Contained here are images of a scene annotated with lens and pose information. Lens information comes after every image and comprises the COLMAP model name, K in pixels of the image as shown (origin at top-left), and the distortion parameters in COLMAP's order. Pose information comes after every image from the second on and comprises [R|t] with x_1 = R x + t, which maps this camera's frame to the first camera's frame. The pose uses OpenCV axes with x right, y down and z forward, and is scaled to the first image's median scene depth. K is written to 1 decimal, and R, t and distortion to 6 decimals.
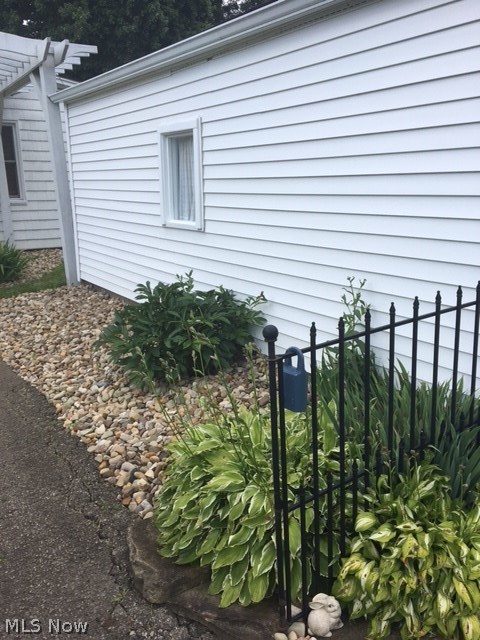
lens RADIAL K [[535.4, 0, 240.0], [0, 535.4, 320.0], [0, 0, 1]] dist [0.084502, -0.128628]
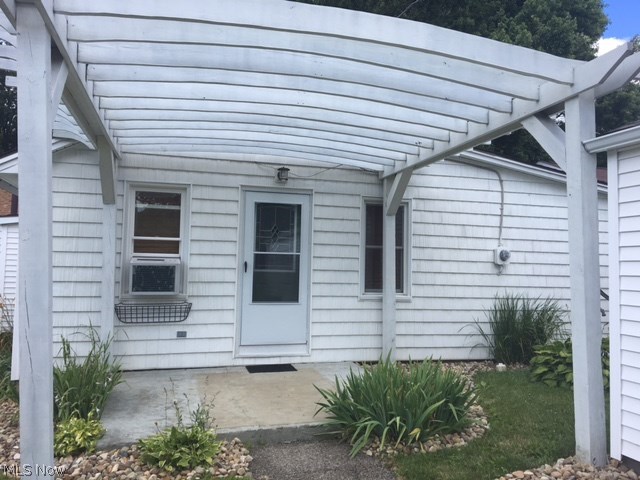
lens RADIAL K [[535.4, 0, 320.0], [0, 535.4, 240.0], [0, 0, 1]] dist [0.084502, -0.128628]
pose [[0.950254, 0.008754, -0.311353, -0.289733], [-0.103450, 0.951731, -0.288973, -0.065109], [0.293794, 0.306808, 0.905292, 0.255442]]
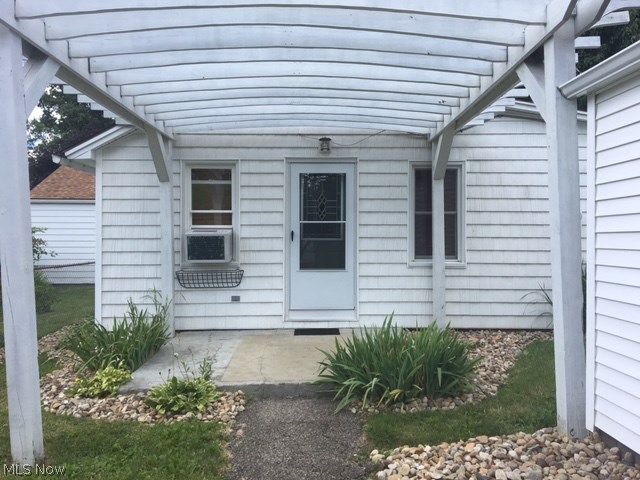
lens RADIAL K [[535.4, 0, 320.0], [0, 535.4, 240.0], [0, 0, 1]] dist [0.084502, -0.128628]
pose [[0.839737, 0.005946, -0.542961, -0.166983], [-0.140868, 0.968090, -0.207262, -0.072333], [0.524403, 0.250531, 0.813779, 0.298183]]
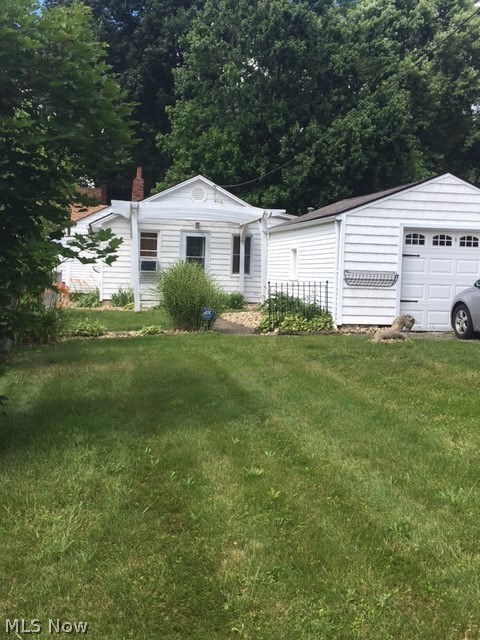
lens RADIAL K [[717.2, 0, 240.0], [0, 717.2, 320.0], [0, 0, 1]] dist [0.056140, -0.043537]
pose [[0.912560, 0.065695, -0.403632, 0.561824], [-0.141608, 0.976712, -0.161187, 0.325771], [0.383643, 0.204250, 0.900611, -1.183228]]
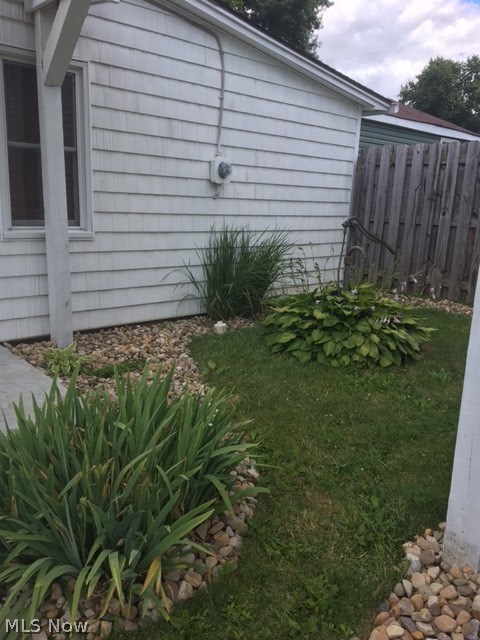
lens RADIAL K [[535.4, 0, 240.0], [0, 535.4, 320.0], [0, 0, 1]] dist [0.084502, -0.128628]
pose [[0.987622, 0.011464, 0.156434, -0.350221], [-0.007636, 0.999657, -0.025051, -0.134659], [-0.156668, 0.023547, 0.987371, 0.521194]]
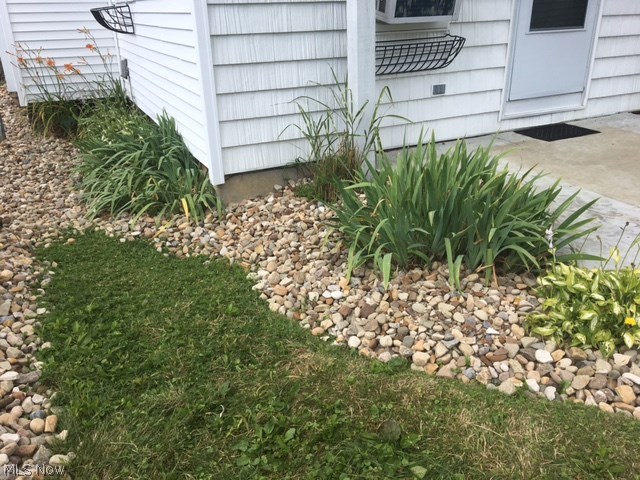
lens RADIAL K [[535.4, 0, 320.0], [0, 535.4, 240.0], [0, 0, 1]] dist [0.084502, -0.128628]
pose [[0.987797, 0.048171, -0.148110, -0.698685], [-0.024528, 0.987215, 0.157493, -0.077762], [0.153803, -0.151939, 0.976350, 0.405496]]
